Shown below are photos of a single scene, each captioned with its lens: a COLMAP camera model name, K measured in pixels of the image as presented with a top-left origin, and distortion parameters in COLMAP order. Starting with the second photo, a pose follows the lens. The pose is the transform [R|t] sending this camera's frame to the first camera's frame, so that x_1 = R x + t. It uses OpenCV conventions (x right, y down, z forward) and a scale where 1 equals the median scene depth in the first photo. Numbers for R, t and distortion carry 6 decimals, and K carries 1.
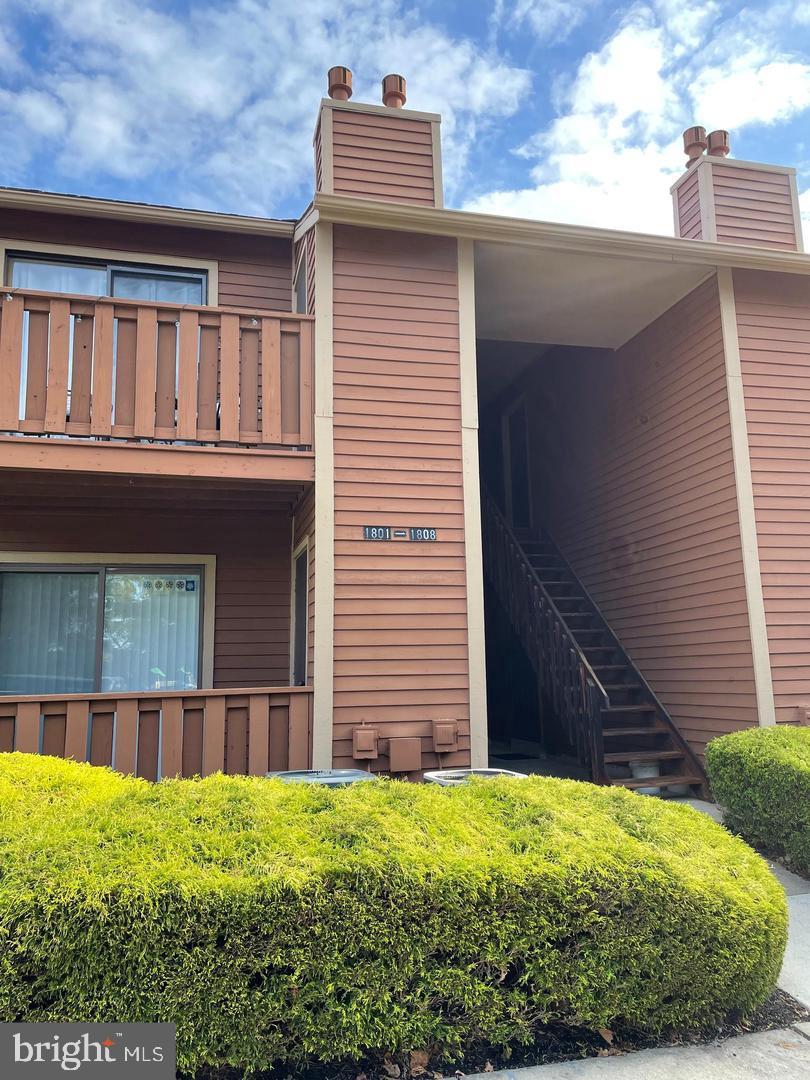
lens RADIAL K [[796.2, 0, 405.0], [0, 796.2, 540.0], [0, 0, 1]] dist [0.094205, -0.110315]
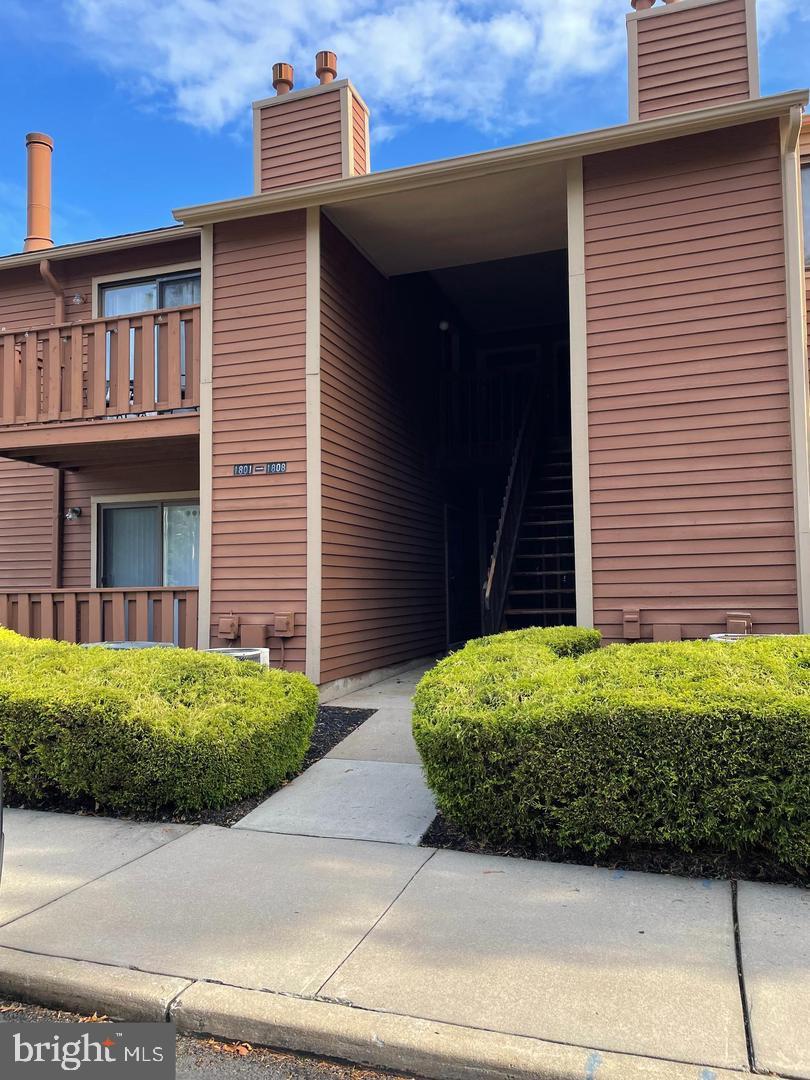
lens RADIAL K [[796.2, 0, 405.0], [0, 796.2, 540.0], [0, 0, 1]] dist [0.094205, -0.110315]
pose [[0.837864, -0.021408, -0.545459, 0.885311], [0.085200, 0.992113, 0.091936, 0.007639], [0.539189, -0.123503, 0.833080, 0.049957]]
